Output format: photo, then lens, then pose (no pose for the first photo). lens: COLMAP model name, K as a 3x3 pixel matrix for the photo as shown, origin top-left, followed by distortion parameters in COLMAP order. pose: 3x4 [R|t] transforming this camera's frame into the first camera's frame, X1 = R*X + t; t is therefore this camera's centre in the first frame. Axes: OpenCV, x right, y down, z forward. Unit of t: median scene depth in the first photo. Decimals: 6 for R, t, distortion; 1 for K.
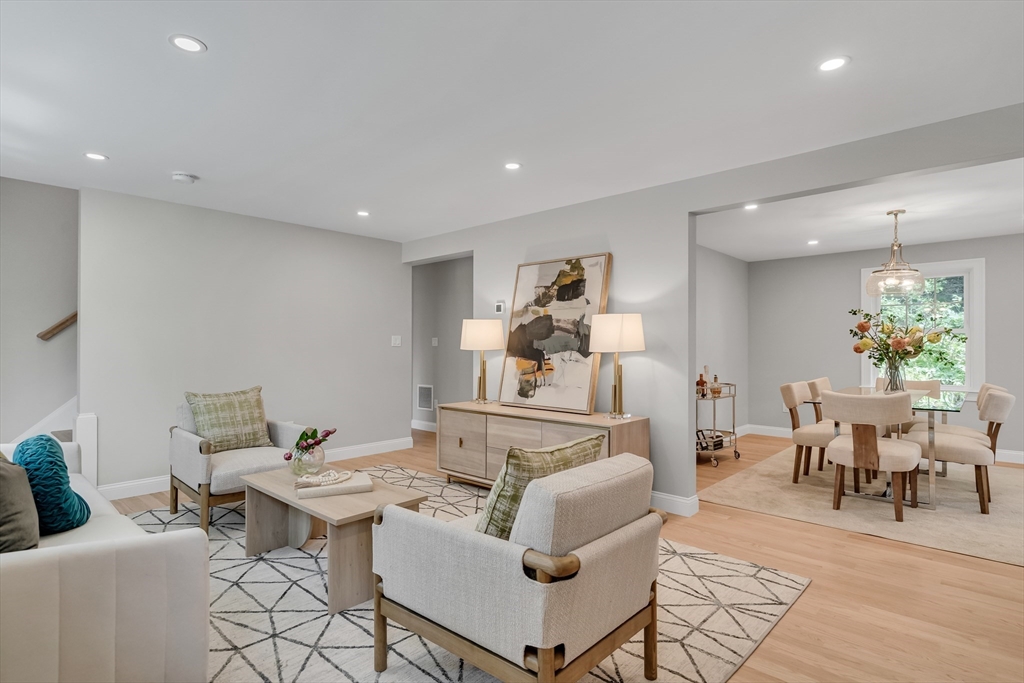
lens RADIAL K [[533.1, 0, 497.2], [0, 533.1, 345.9], [0, 0, 1]] dist [0.002596, 0.000720]
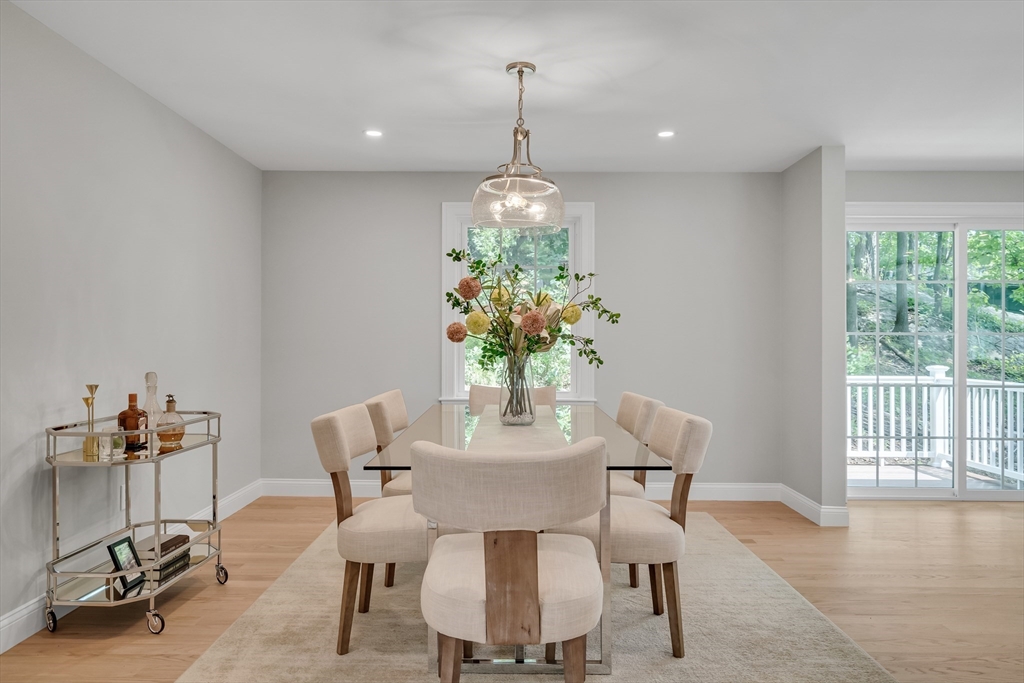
lens RADIAL K [[646.1, 0, 512.0], [0, 646.1, 341.5], [0, 0, 1]] dist [0.002611, 0.000551]
pose [[0.717233, 0.003094, 0.696827, 0.300633], [-0.006514, 0.999976, 0.002264, 0.011740], [-0.696803, -0.006163, 0.717236, 0.546940]]
